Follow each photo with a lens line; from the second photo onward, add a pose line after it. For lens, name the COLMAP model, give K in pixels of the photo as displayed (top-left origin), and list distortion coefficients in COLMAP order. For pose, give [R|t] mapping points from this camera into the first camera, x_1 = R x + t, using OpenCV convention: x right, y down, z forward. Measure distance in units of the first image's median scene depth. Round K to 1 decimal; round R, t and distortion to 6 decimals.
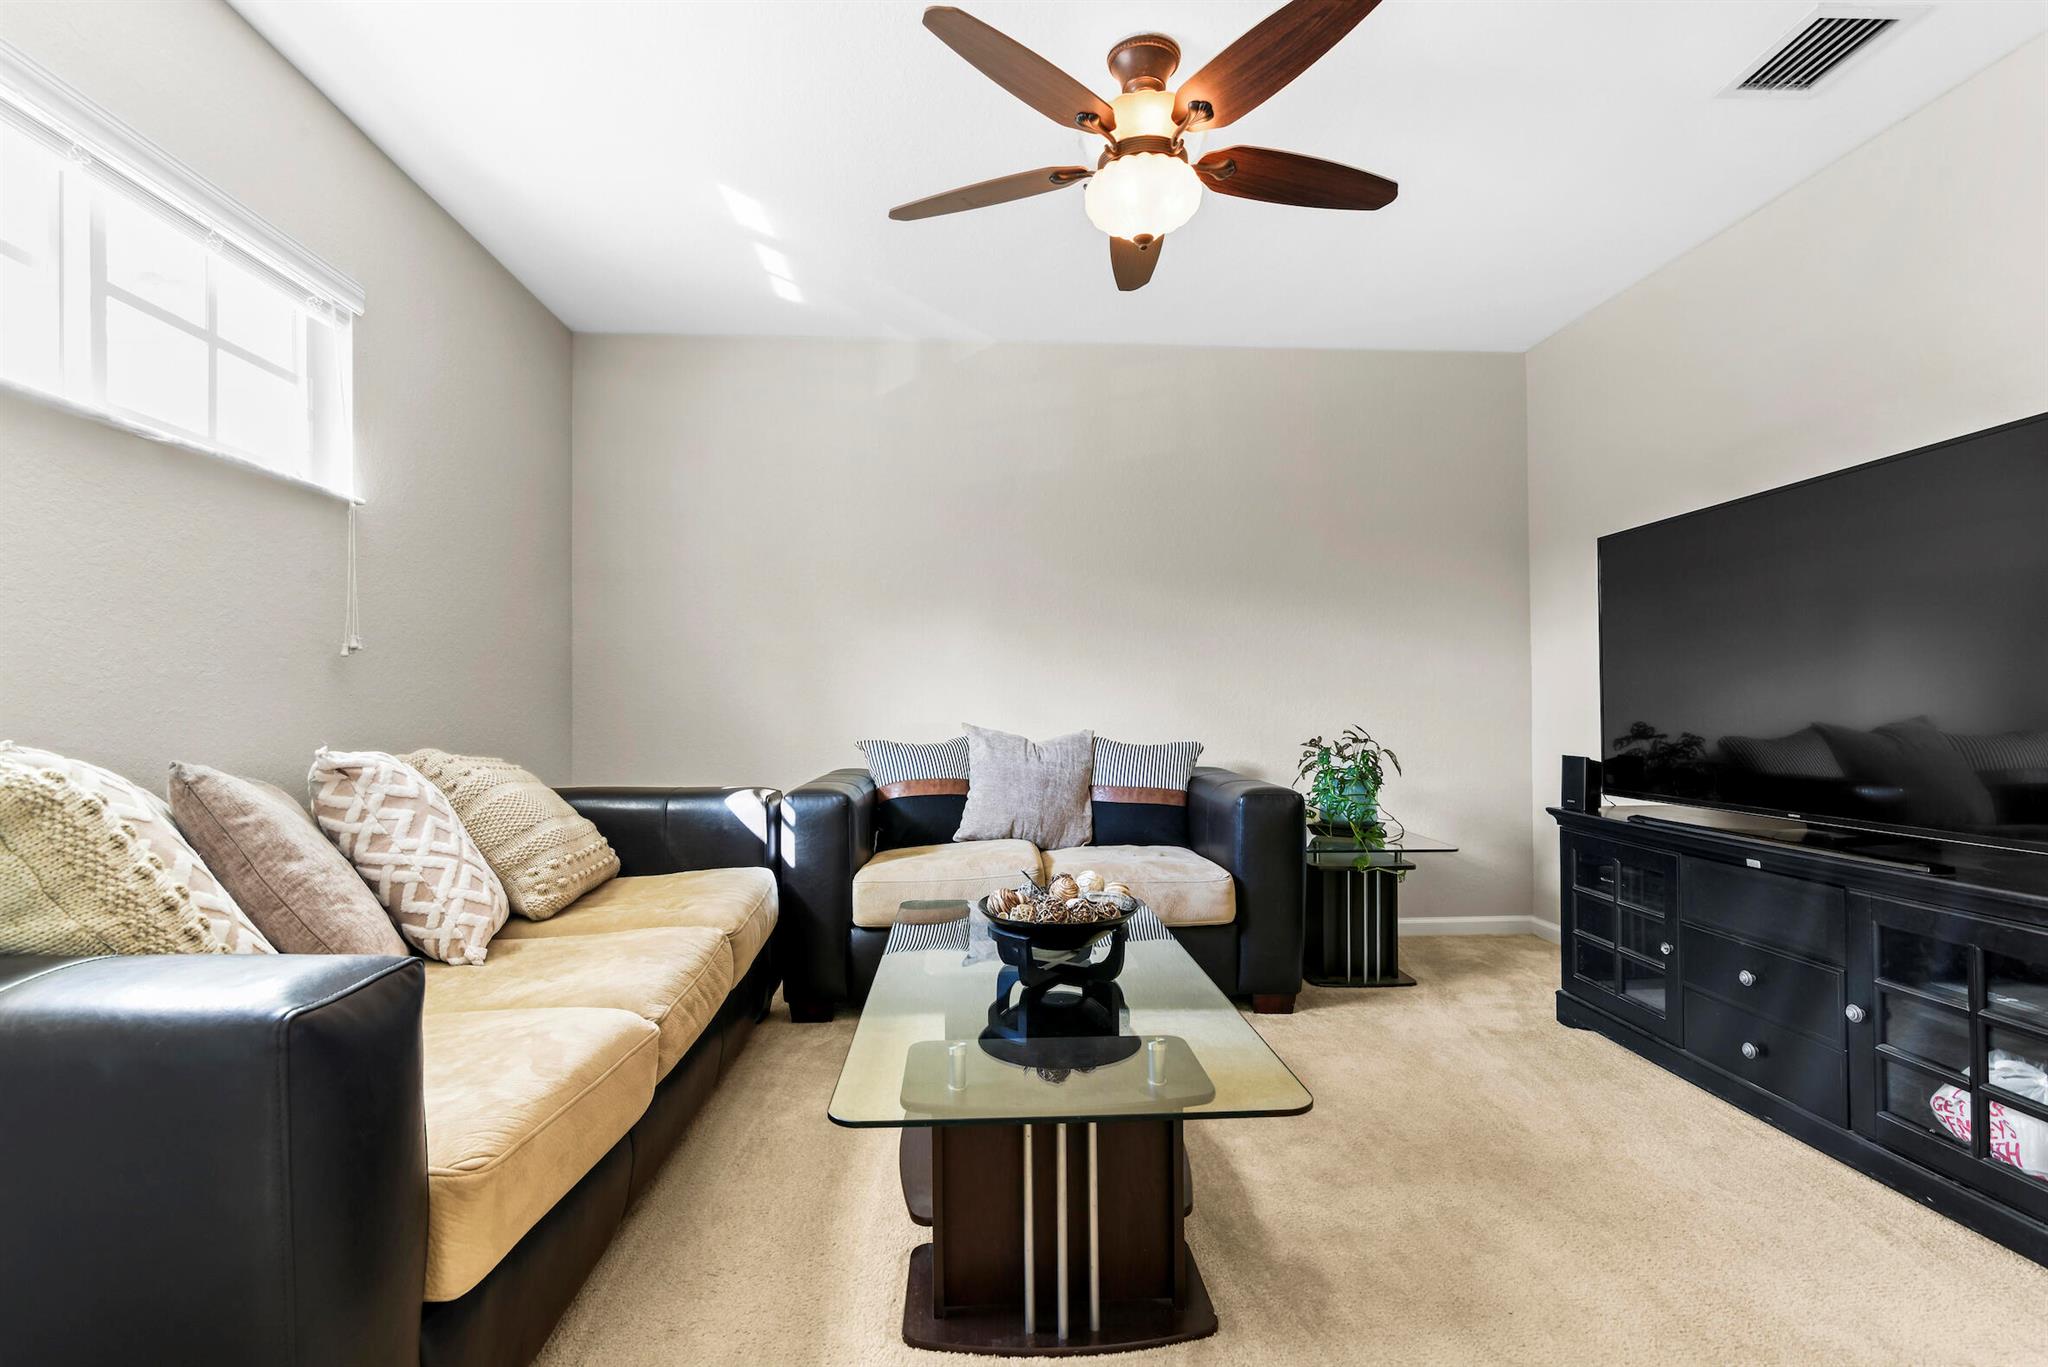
lens RADIAL K [[933.0, 0, 1024.3], [0, 933.0, 699.9], [0, 0, 1]] dist [0.000201, 0.000054]
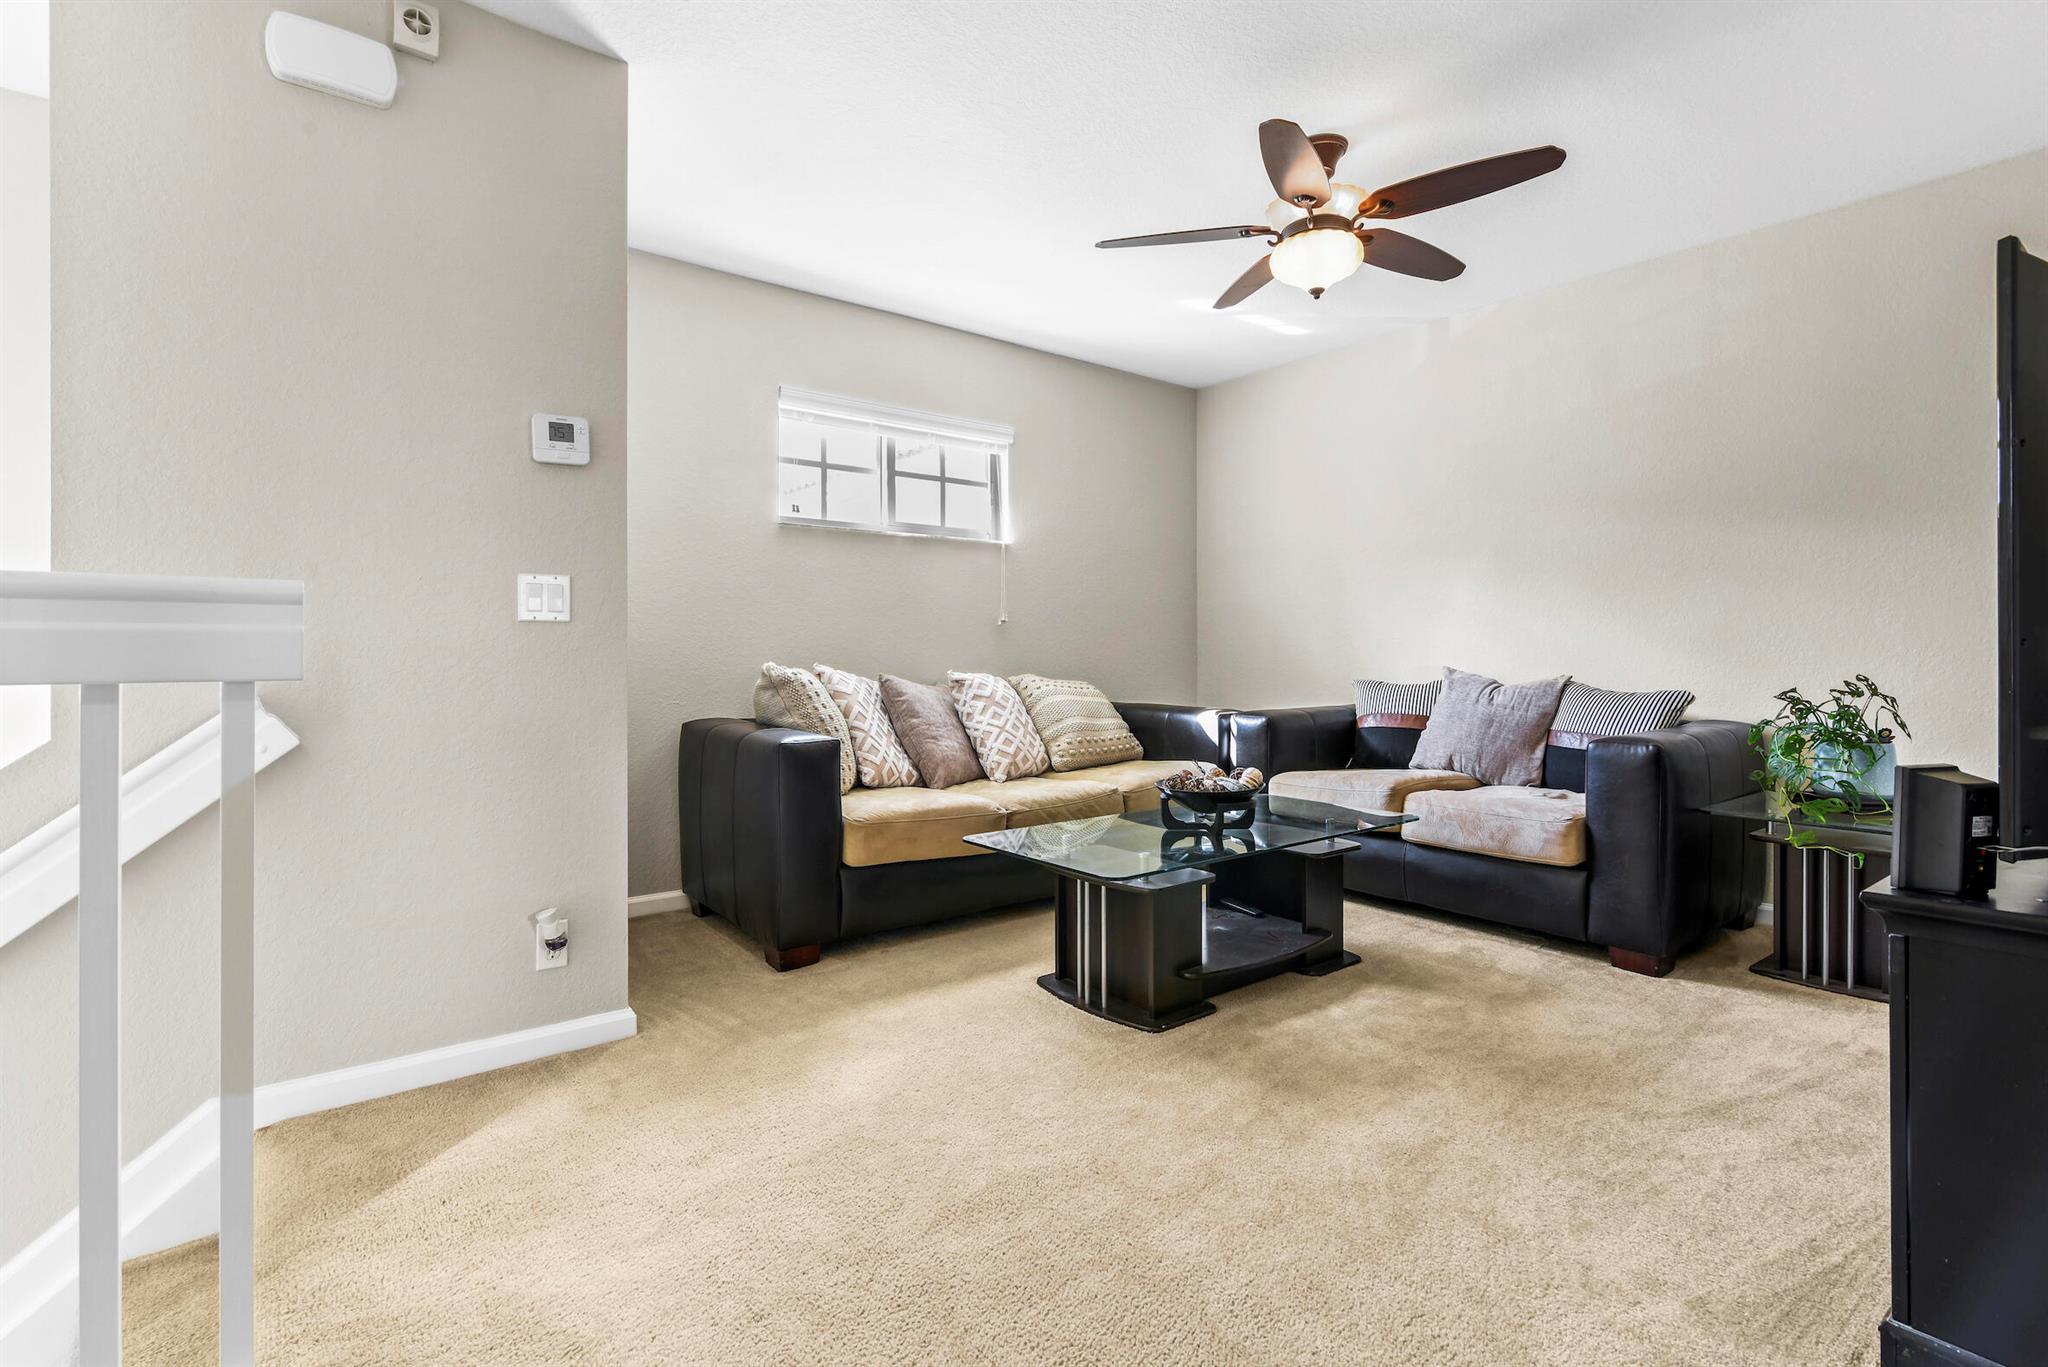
lens RADIAL K [[948.4, 0, 1024.9], [0, 948.4, 647.5], [0, 0, 1]] dist [-0.001130, 0.000051]
pose [[0.576411, -0.003471, -0.817152, 0.906875], [0.005907, 0.999983, -0.000081, -0.000325], [0.817138, -0.004780, 0.576422, -0.090003]]
